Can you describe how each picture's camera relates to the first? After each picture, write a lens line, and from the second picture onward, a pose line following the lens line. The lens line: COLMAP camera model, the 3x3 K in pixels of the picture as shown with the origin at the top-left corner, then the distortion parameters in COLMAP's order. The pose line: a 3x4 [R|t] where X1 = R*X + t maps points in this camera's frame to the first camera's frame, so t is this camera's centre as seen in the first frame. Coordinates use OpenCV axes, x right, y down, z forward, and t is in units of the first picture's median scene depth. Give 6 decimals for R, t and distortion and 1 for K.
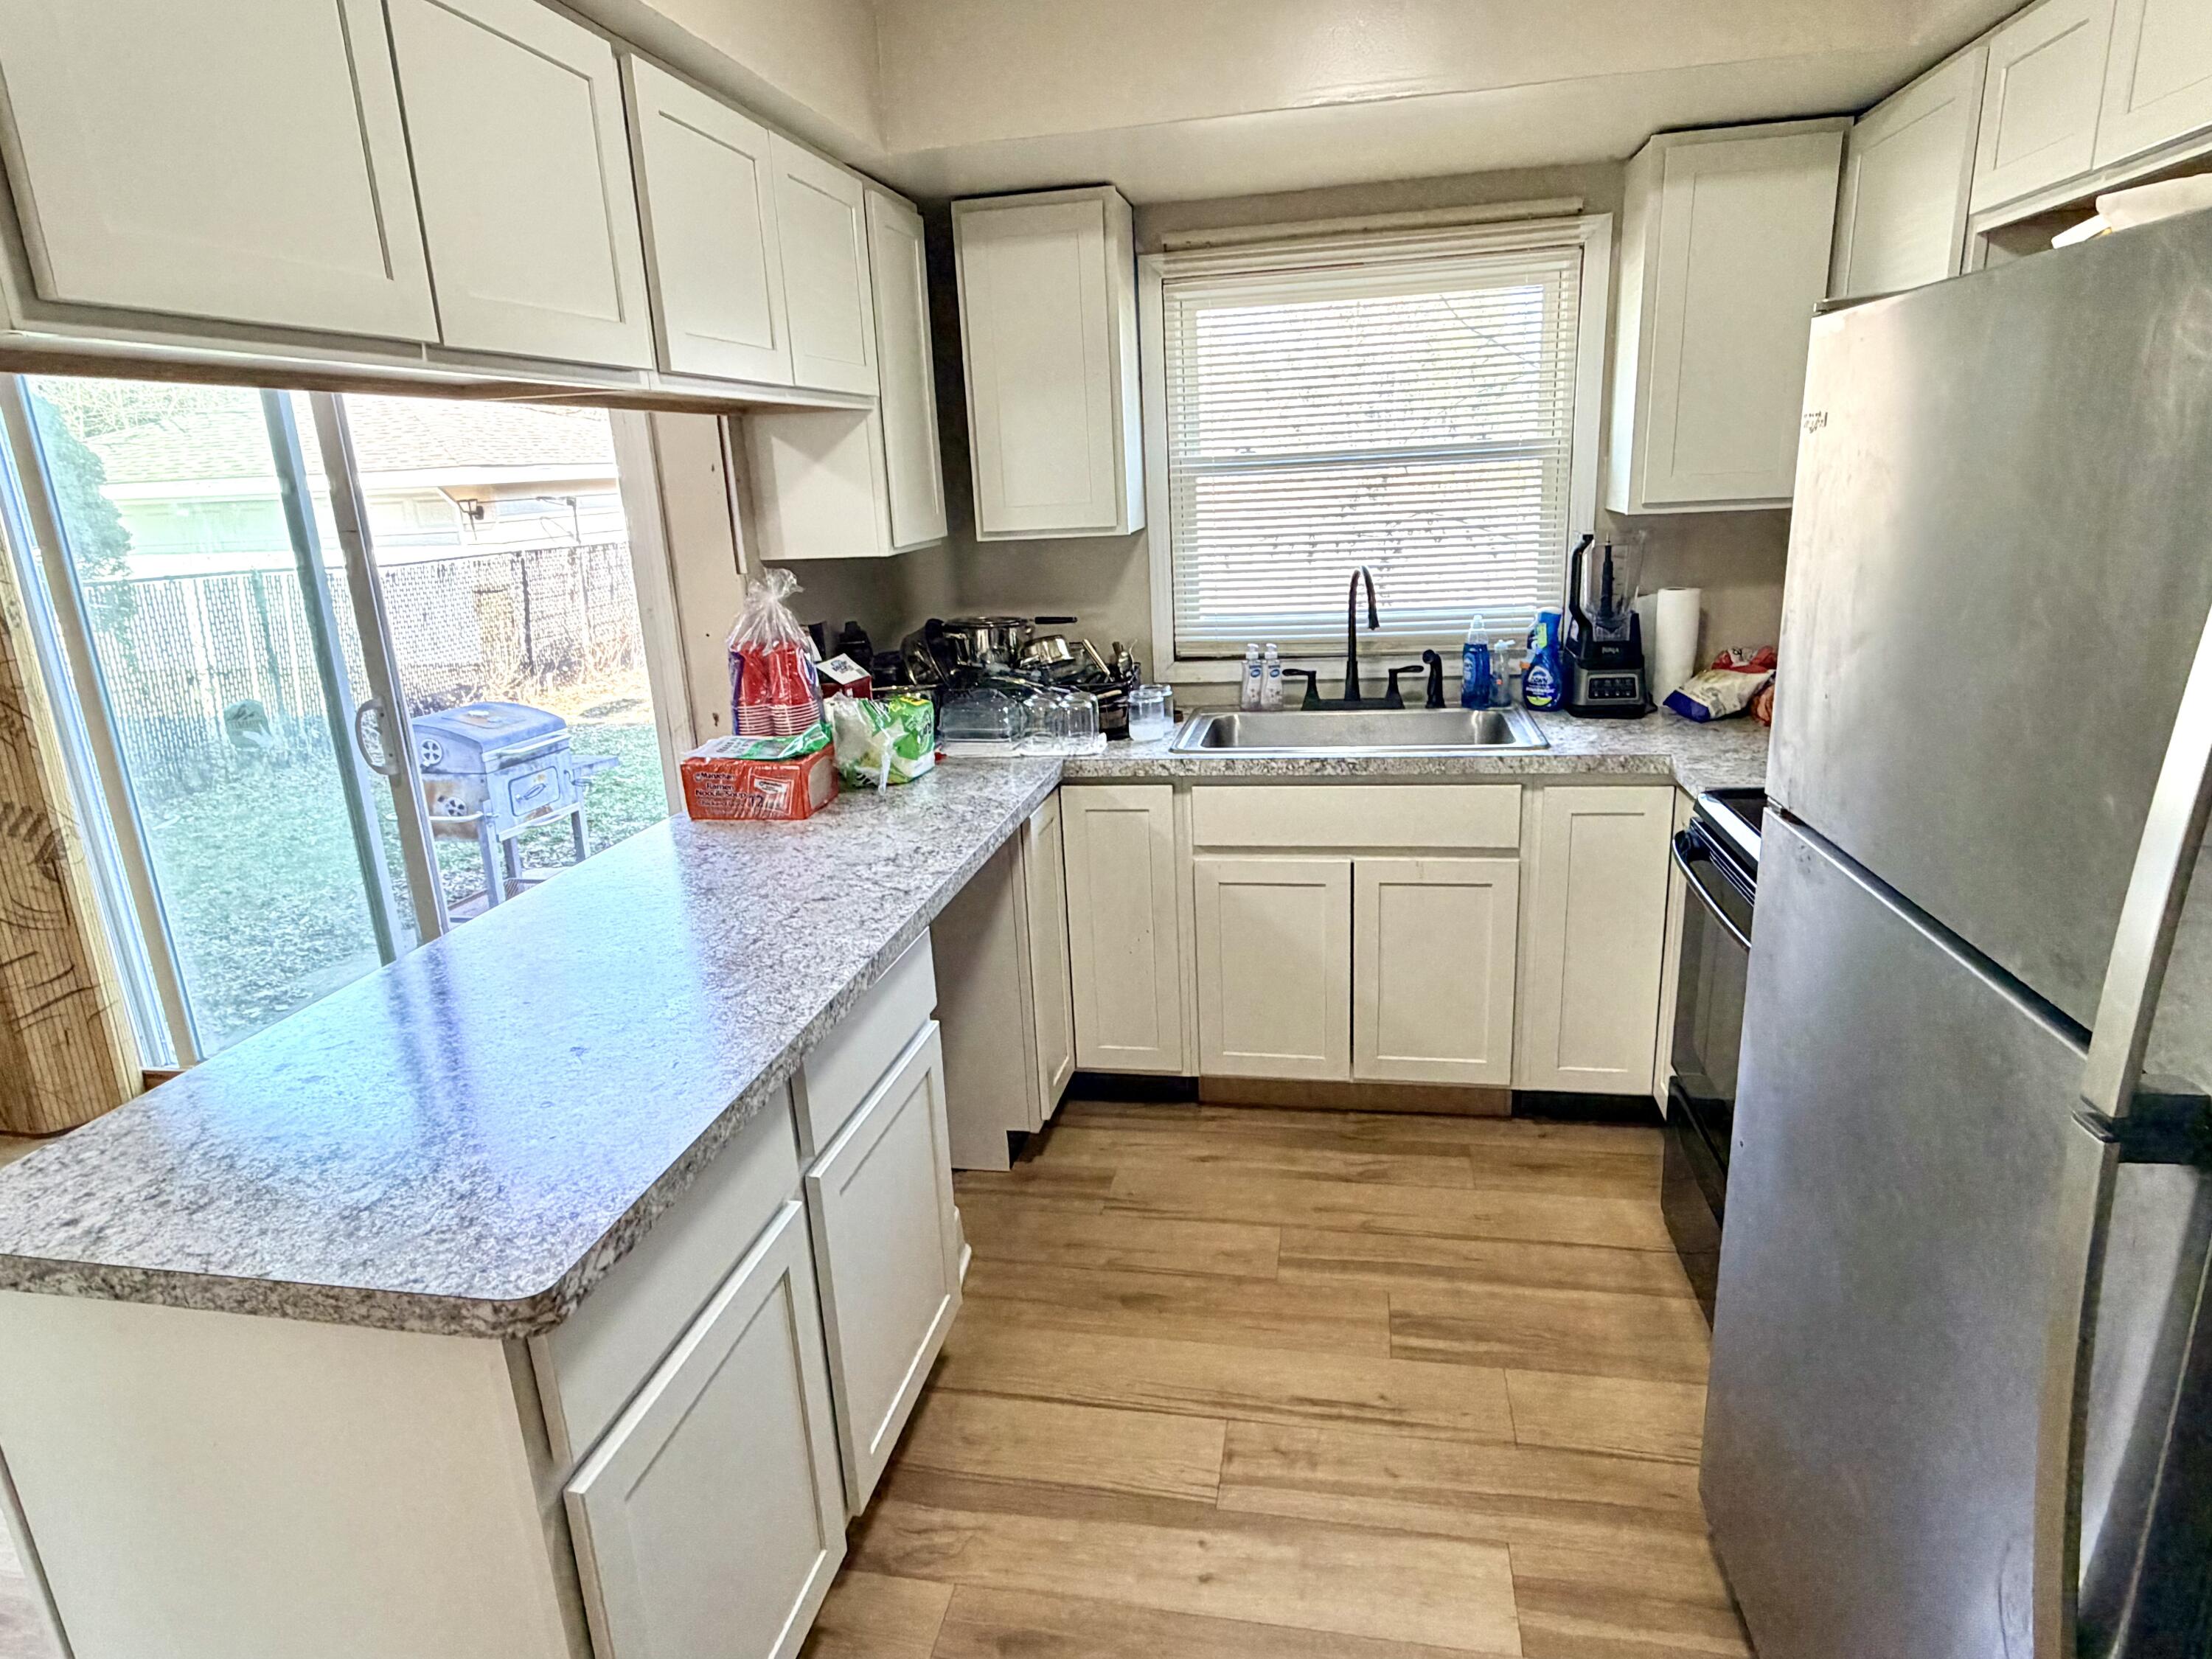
lens RADIAL K [[1270.3, 0, 1101.6], [0, 1270.3, 837.3], [0, 0, 1]] dist [0.002644, -0.001016]
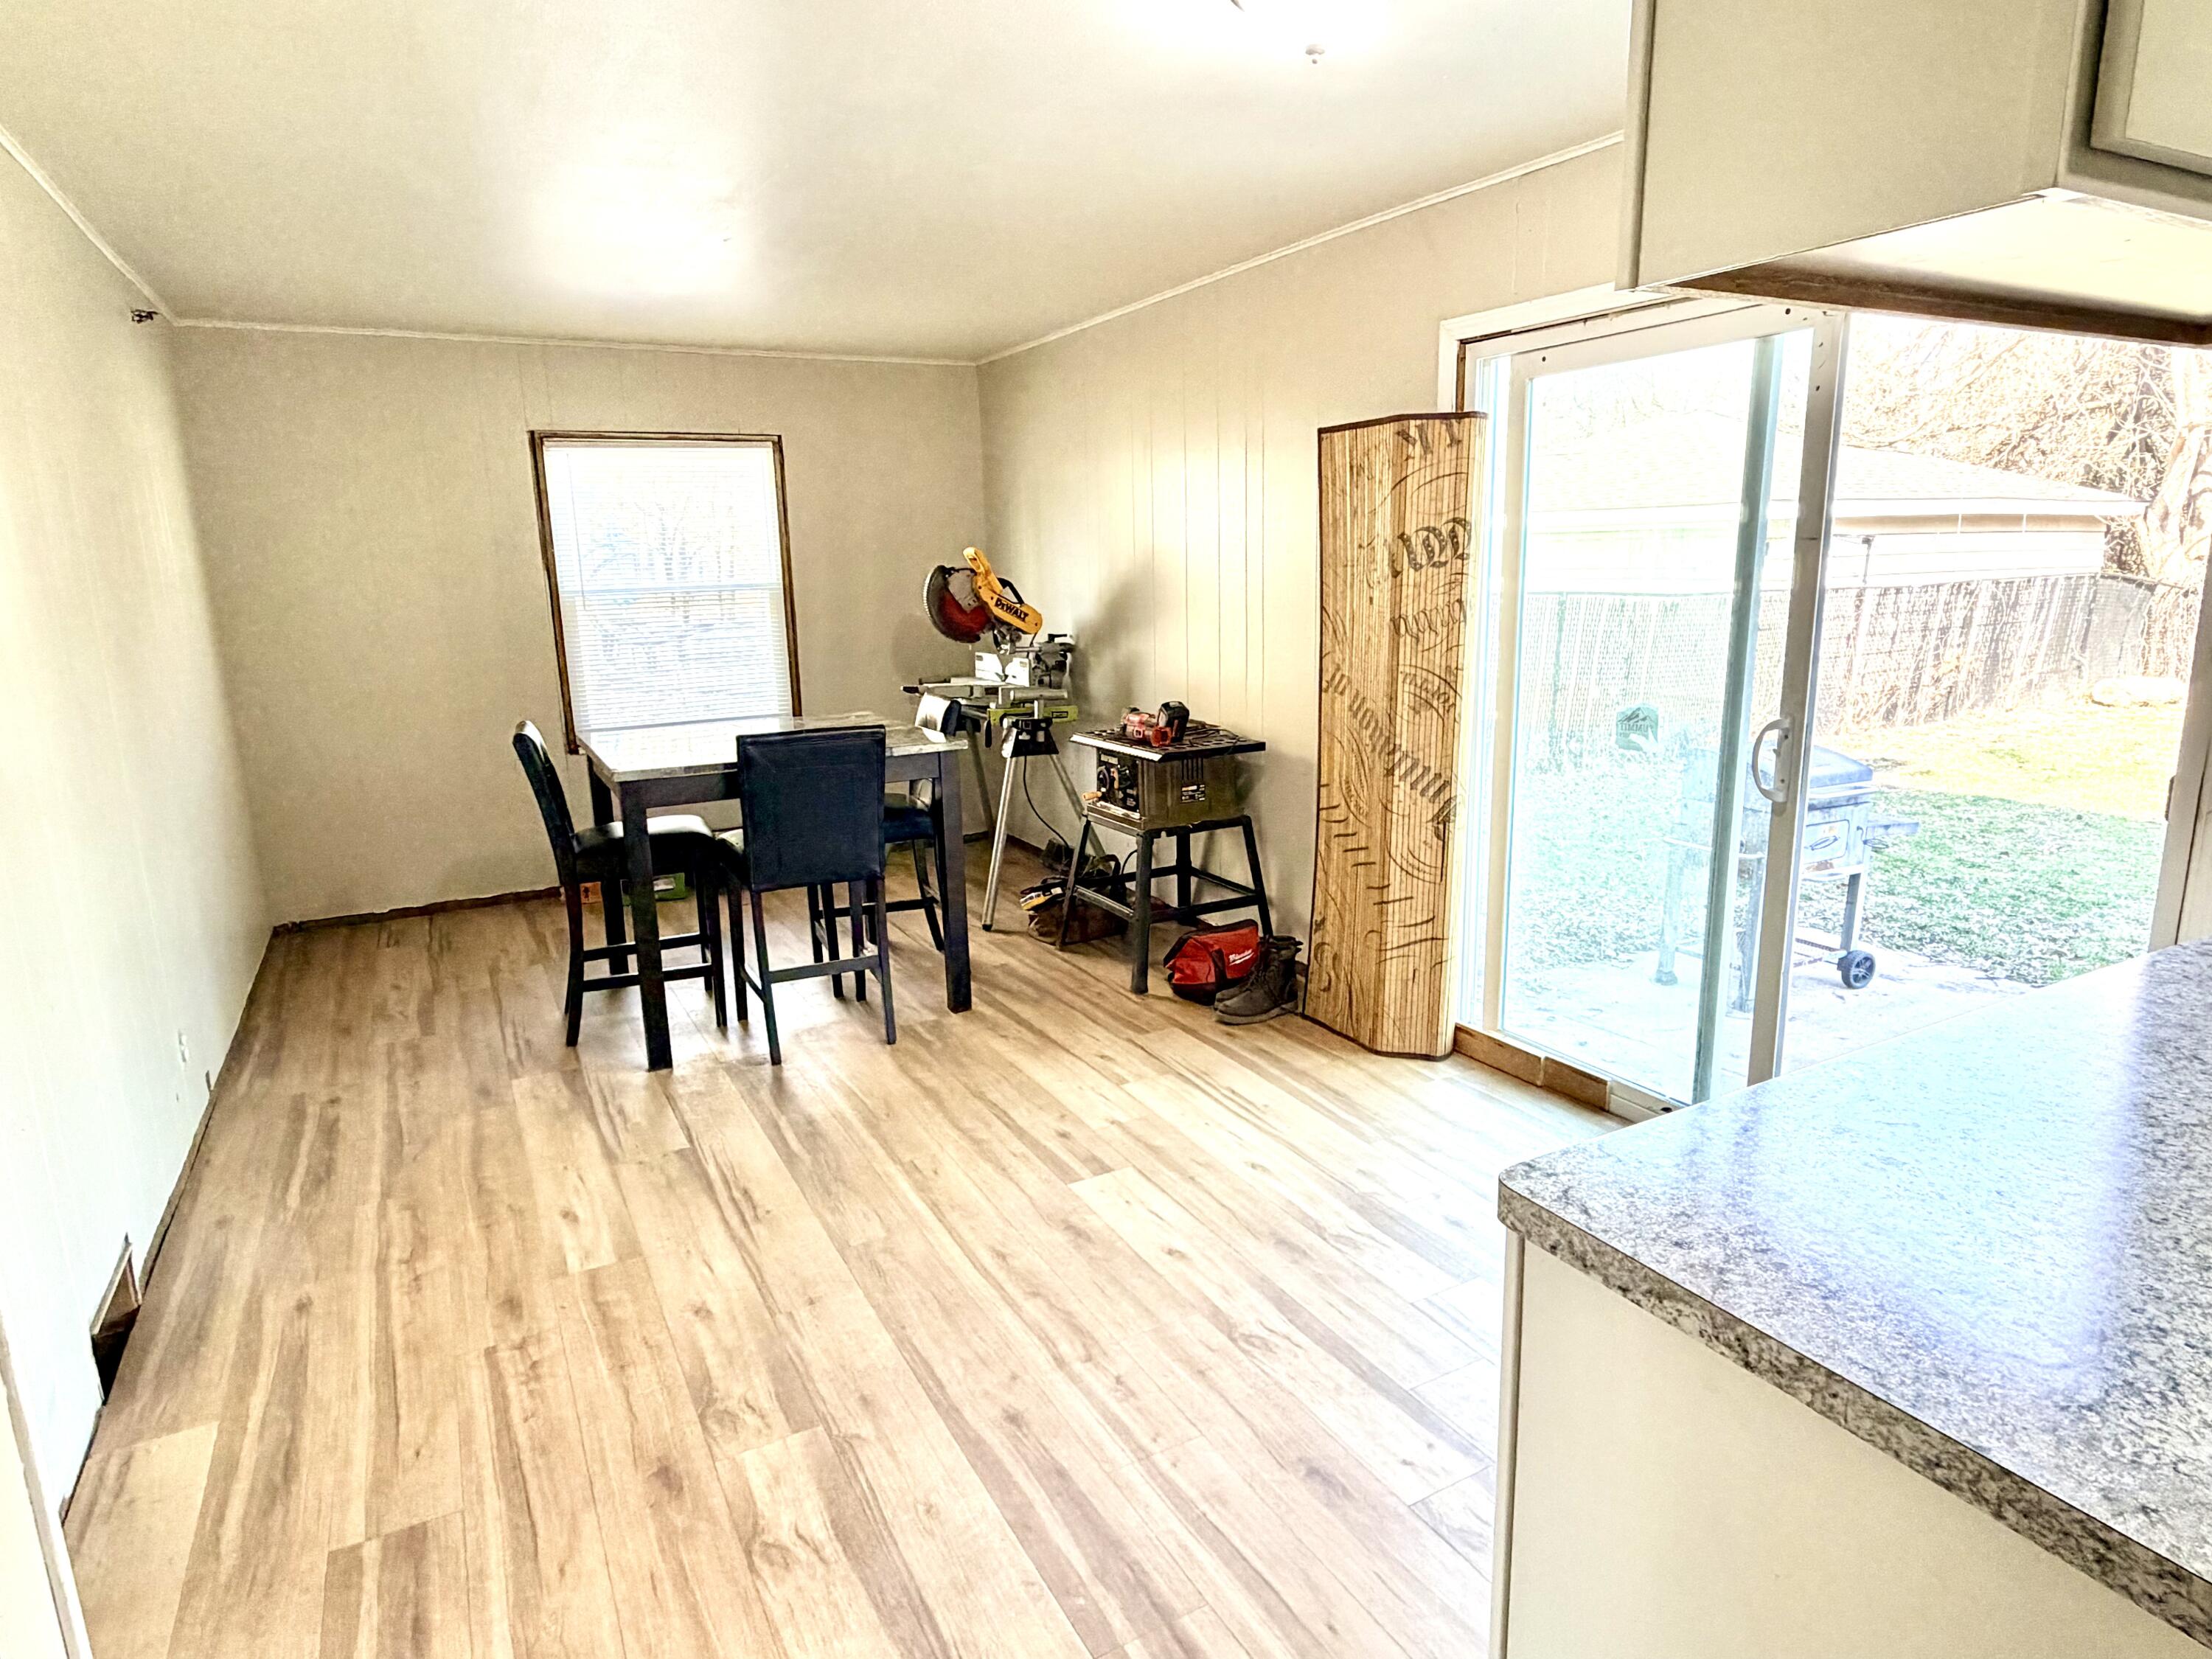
lens RADIAL K [[1270.3, 0, 1104.2], [0, 1270.3, 833.4], [0, 0, 1]] dist [0.002644, -0.001016]
pose [[0.635379, 0.195793, -0.746966, -0.170496], [-0.221853, 0.972825, 0.066284, 0.020148], [0.739645, 0.123601, 0.661550, 0.029293]]
